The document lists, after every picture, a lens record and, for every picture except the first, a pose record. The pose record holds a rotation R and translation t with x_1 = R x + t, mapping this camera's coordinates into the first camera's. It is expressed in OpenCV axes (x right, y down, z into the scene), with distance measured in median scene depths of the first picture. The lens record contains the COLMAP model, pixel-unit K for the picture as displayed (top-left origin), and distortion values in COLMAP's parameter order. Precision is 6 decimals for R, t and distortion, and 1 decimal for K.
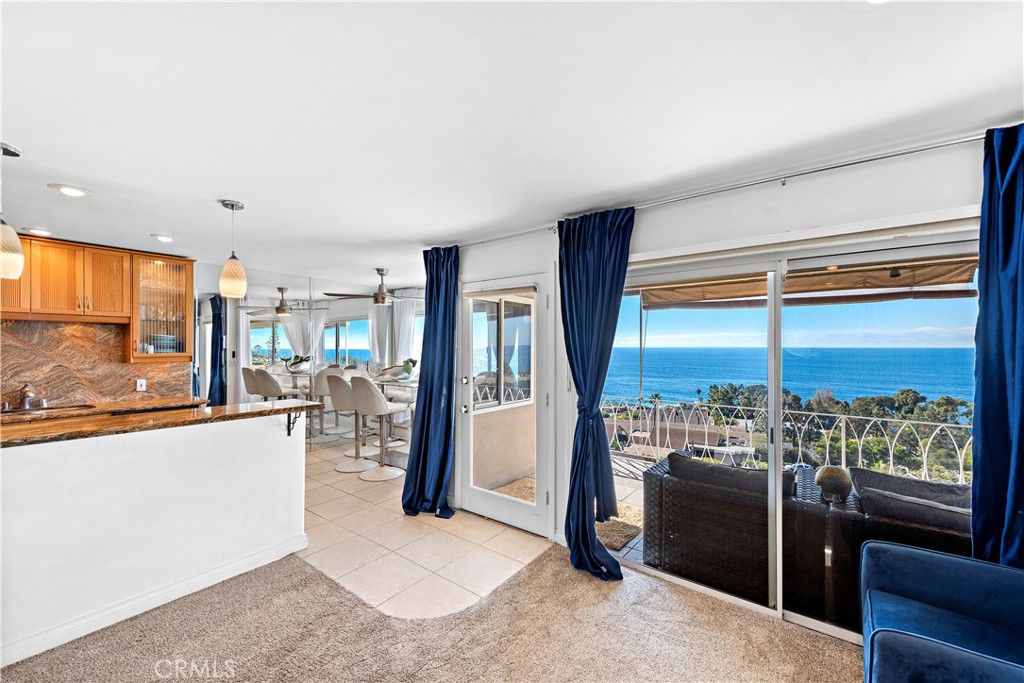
lens RADIAL K [[403.4, 0, 516.5], [0, 403.4, 346.0], [0, 0, 1]] dist [0.000807, 0.000194]
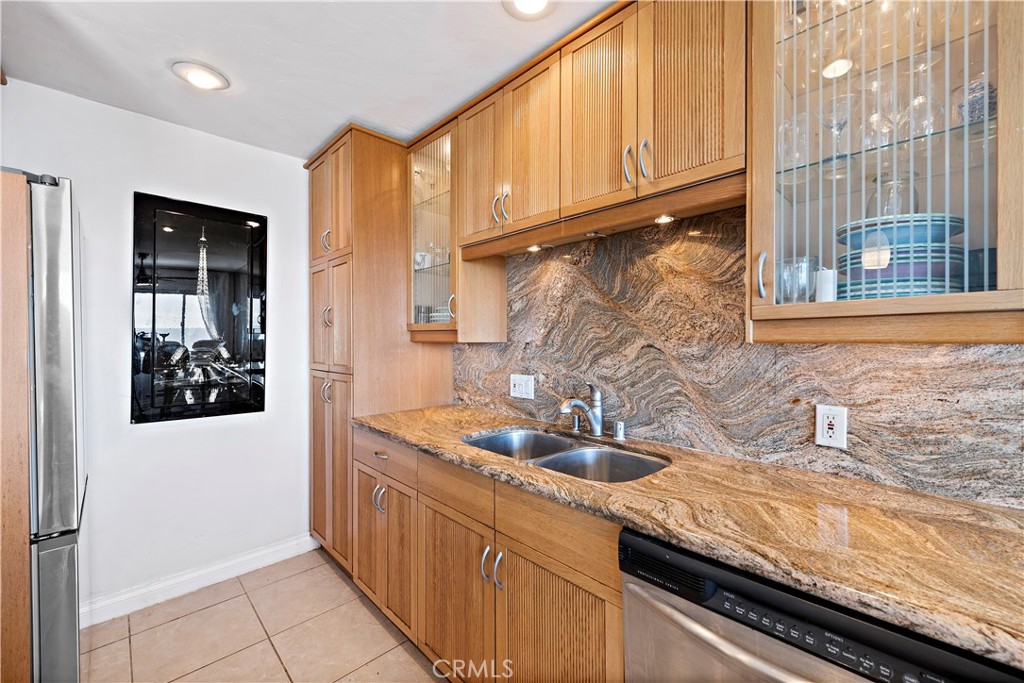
lens RADIAL K [[409.1, 0, 513.2], [0, 409.1, 341.7], [0, 0, 1]] dist [0.001078, -0.000133]
pose [[-0.149270, 0.004680, -0.988785, -0.133362], [0.004701, 0.999981, 0.004024, 0.008086], [0.988785, -0.004048, -0.149289, 0.177346]]
